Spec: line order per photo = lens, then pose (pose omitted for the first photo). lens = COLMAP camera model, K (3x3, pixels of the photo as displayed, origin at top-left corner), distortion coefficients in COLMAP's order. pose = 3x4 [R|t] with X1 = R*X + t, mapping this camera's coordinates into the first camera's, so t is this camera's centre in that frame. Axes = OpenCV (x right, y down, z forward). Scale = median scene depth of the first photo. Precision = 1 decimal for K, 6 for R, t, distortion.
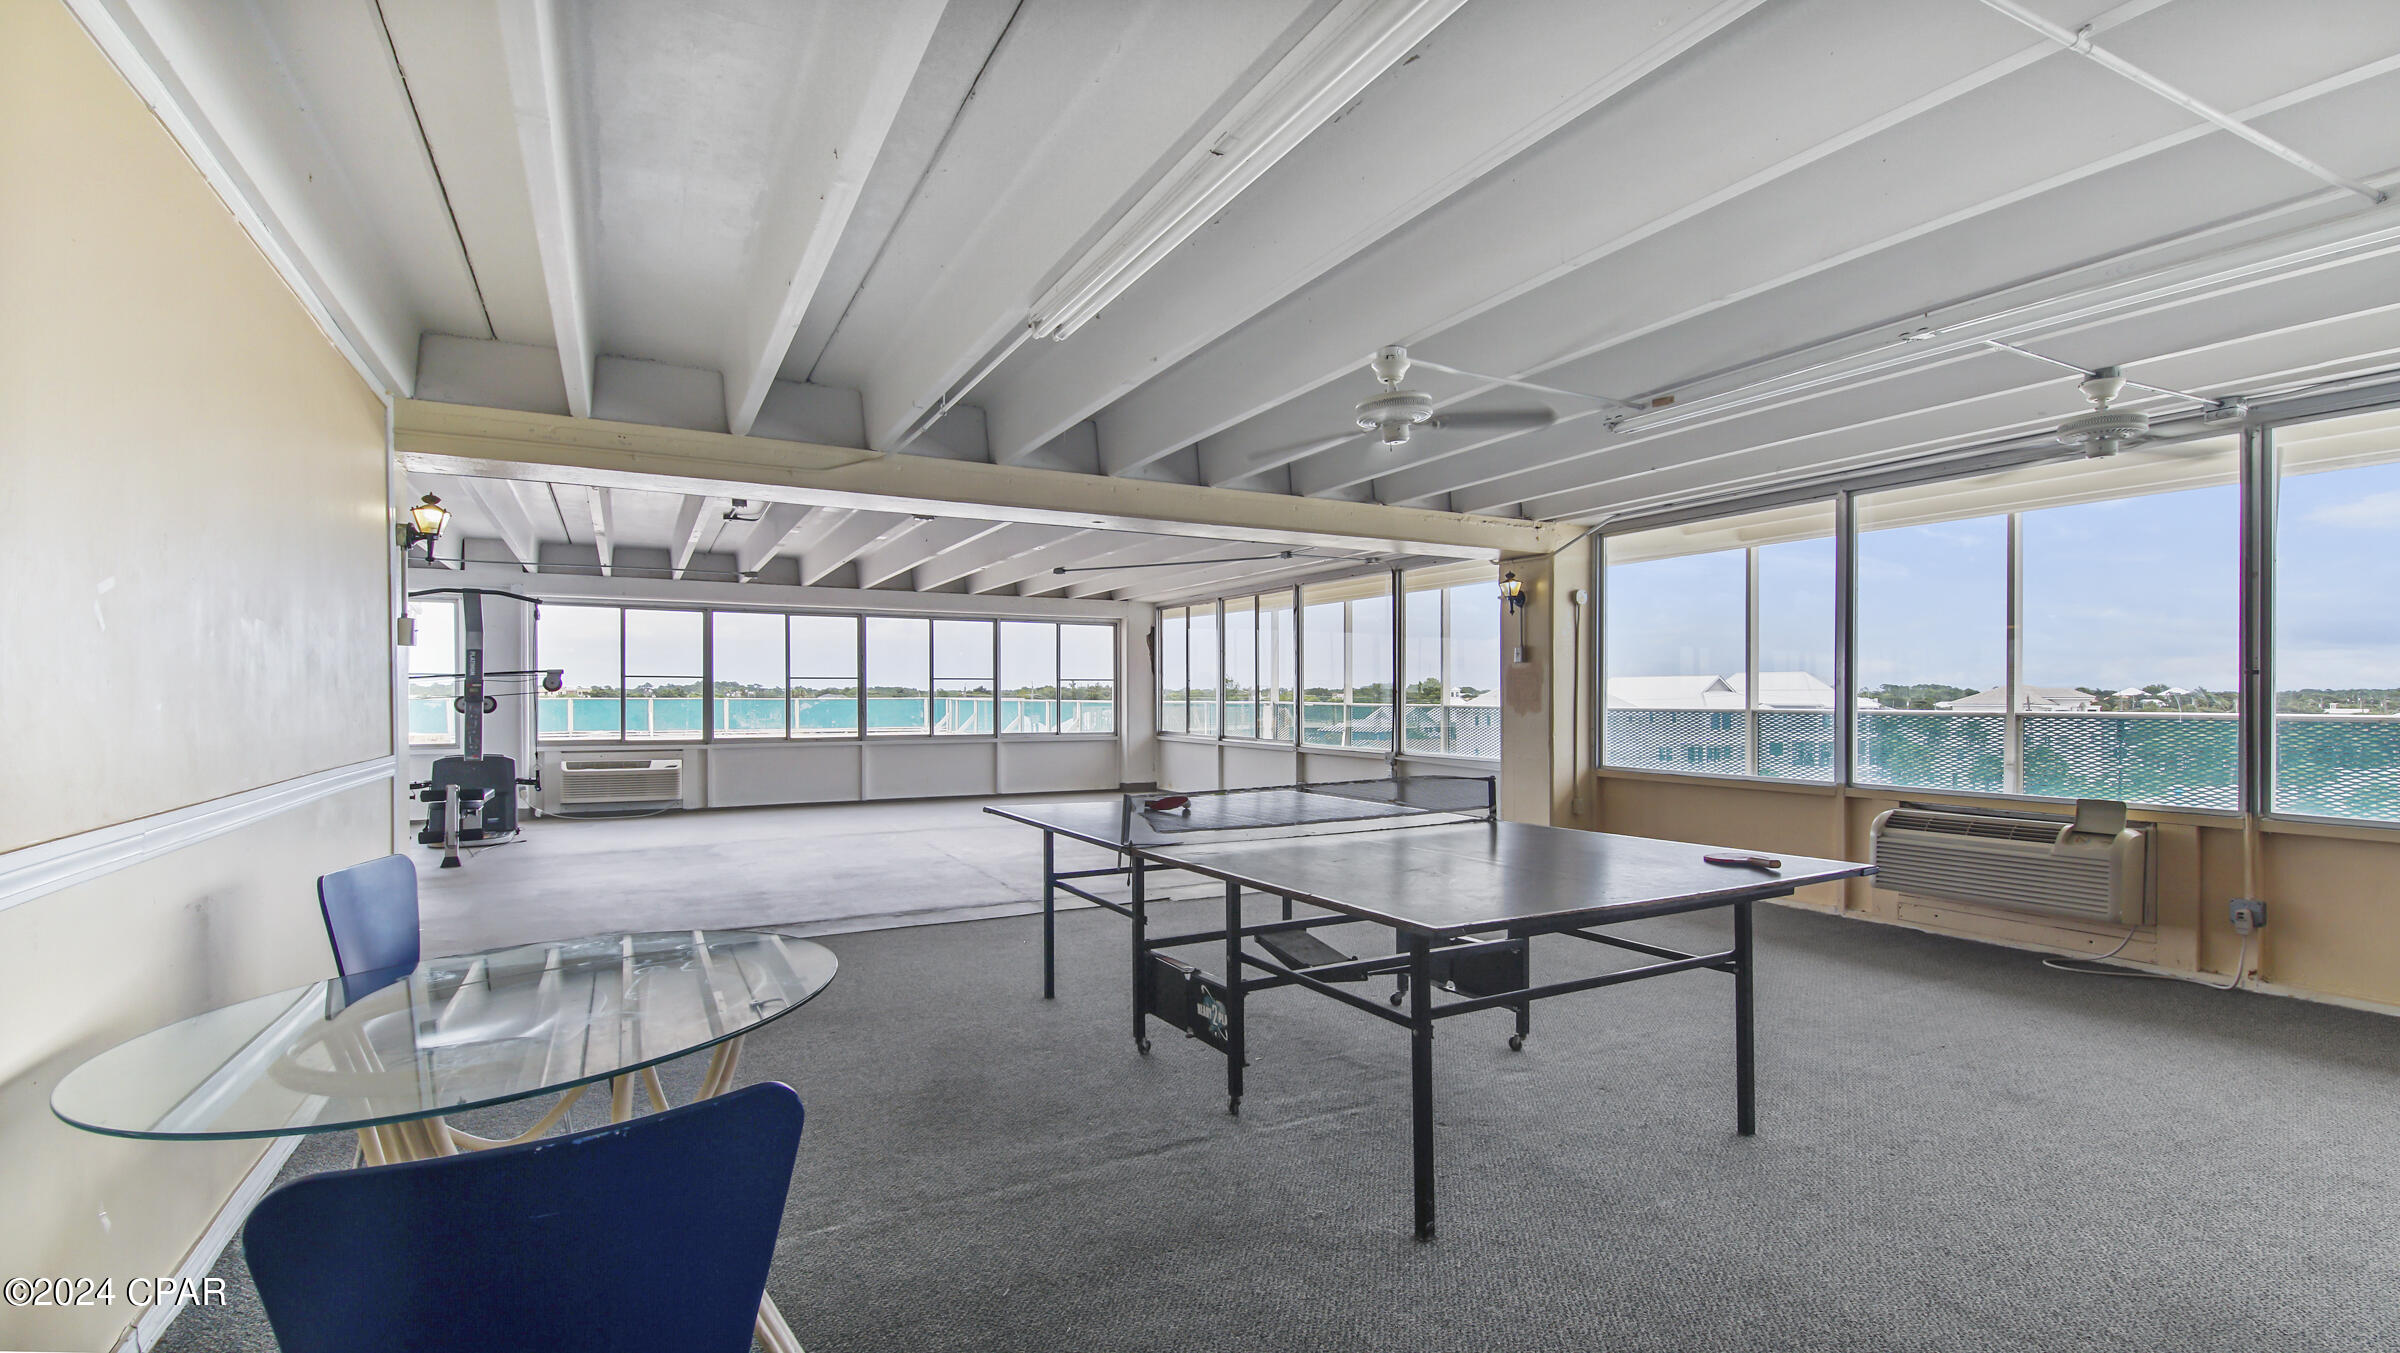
lens RADIAL K [[1098.1, 0, 1199.3], [0, 1098.1, 694.2], [0, 0, 1]] dist [-0.001837, -0.000166]
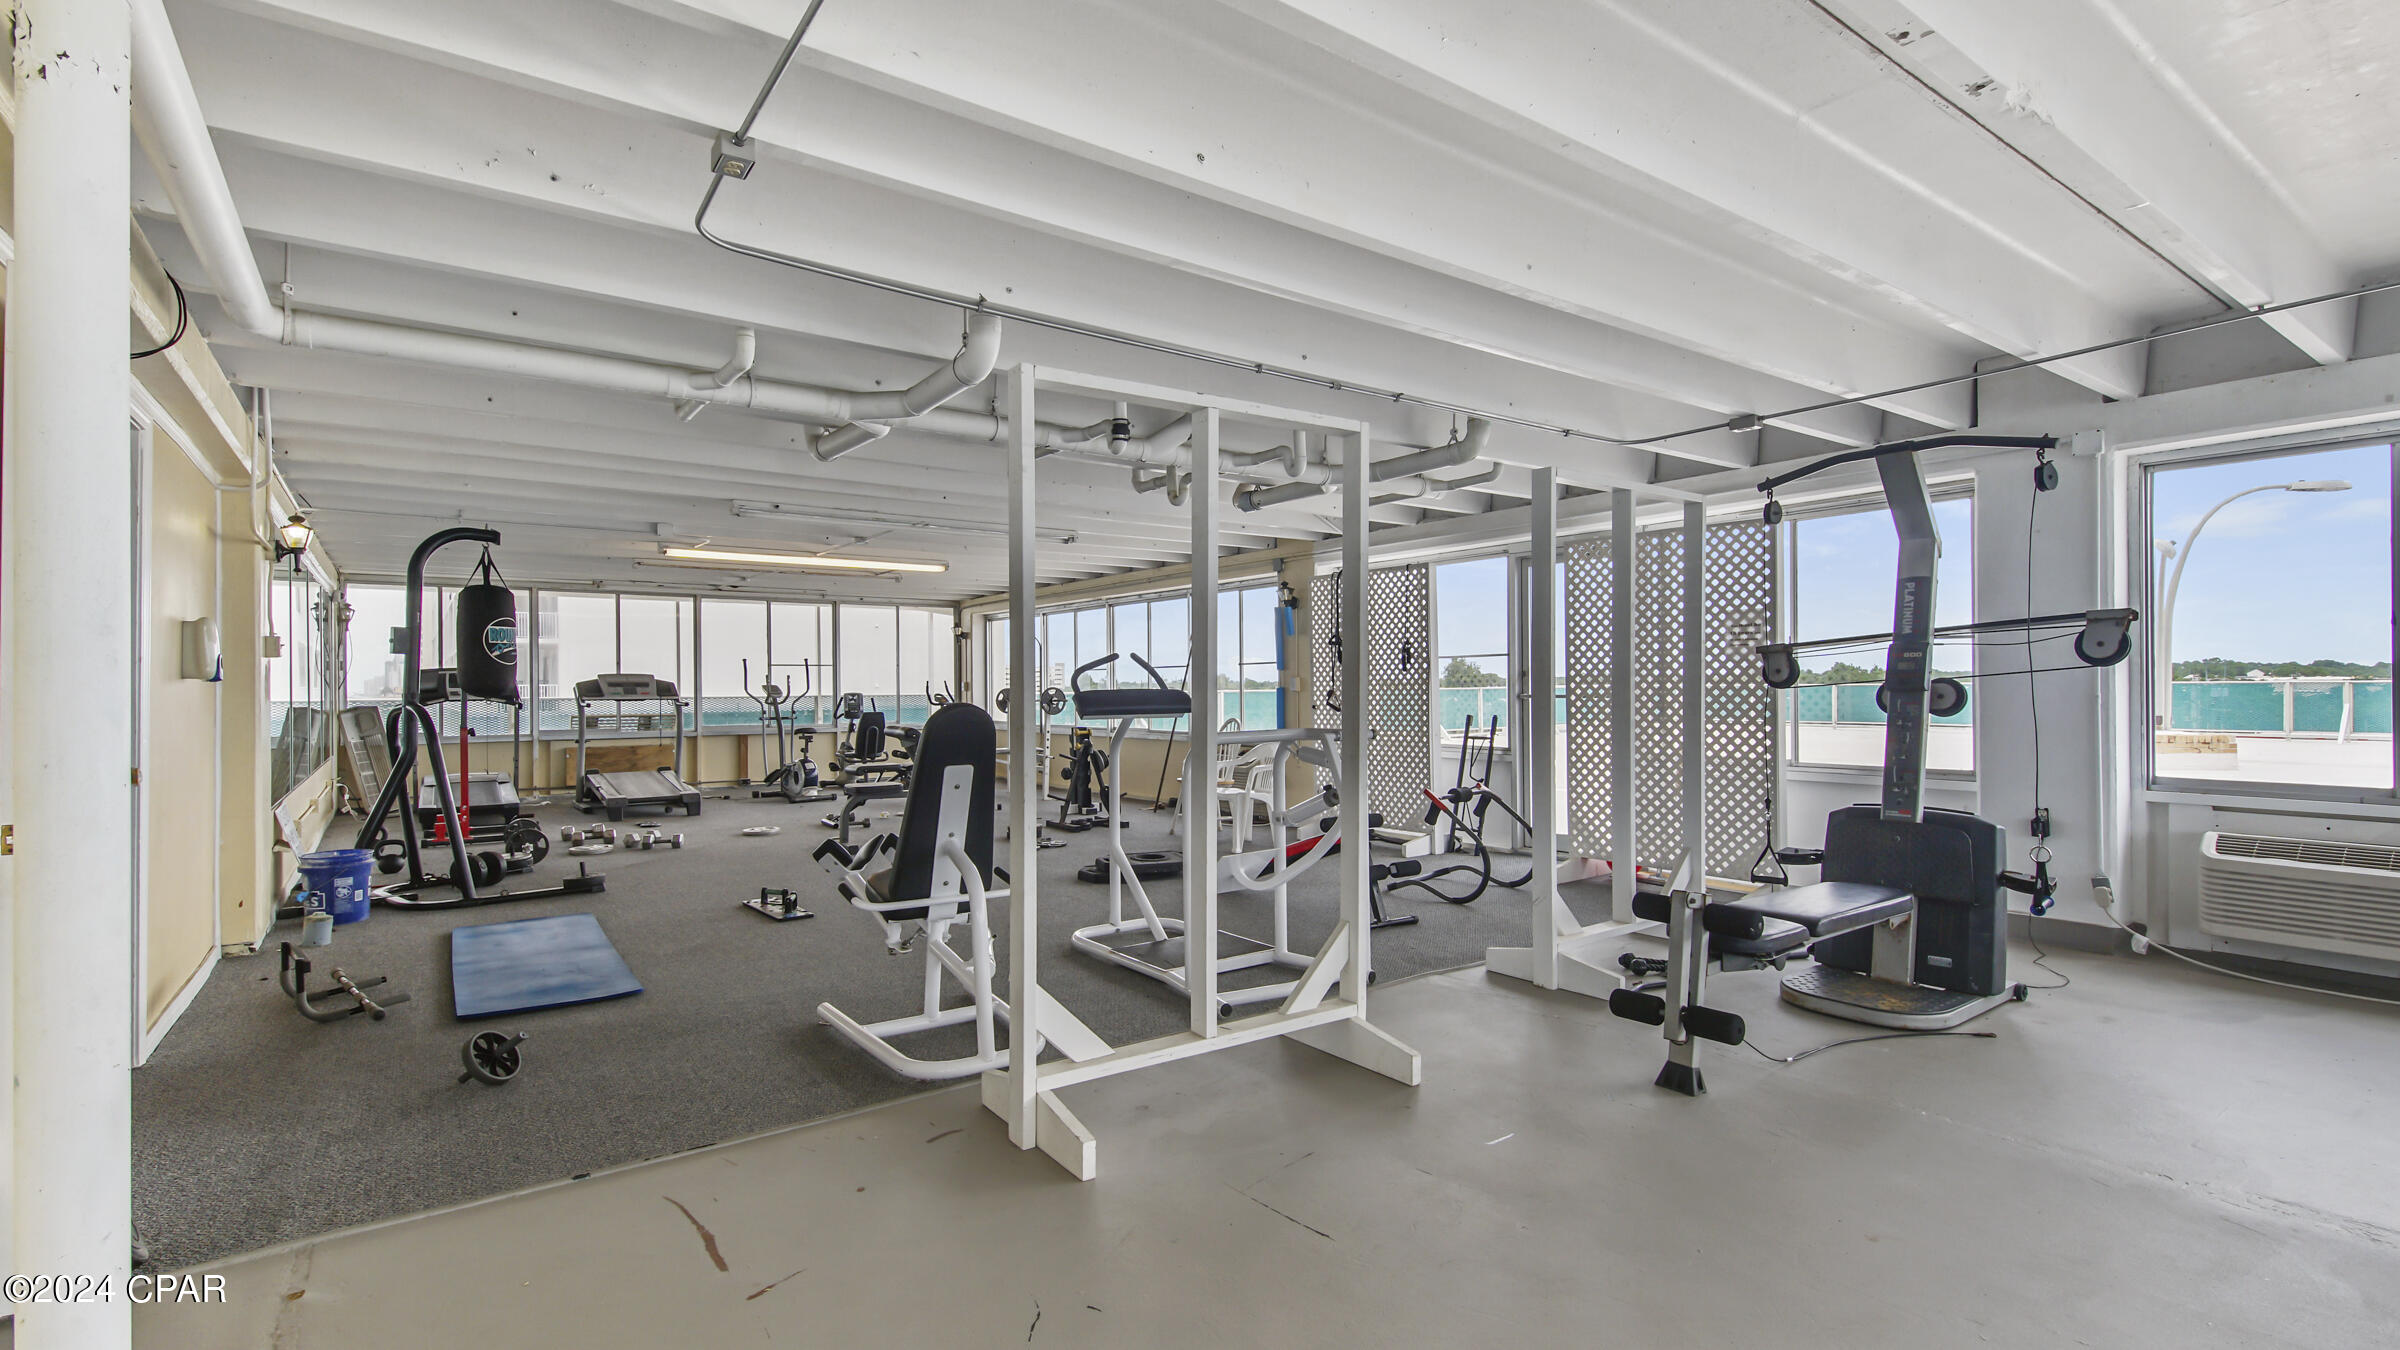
lens RADIAL K [[1098.1, 0, 1197.2], [0, 1098.1, 683.9], [0, 0, 1]] dist [-0.001837, -0.000166]
pose [[0.138764, 0.000127, -0.990326, -0.246731], [0.005524, 0.999984, 0.000903, 0.001847], [0.990310, -0.005596, 0.138761, 0.636053]]
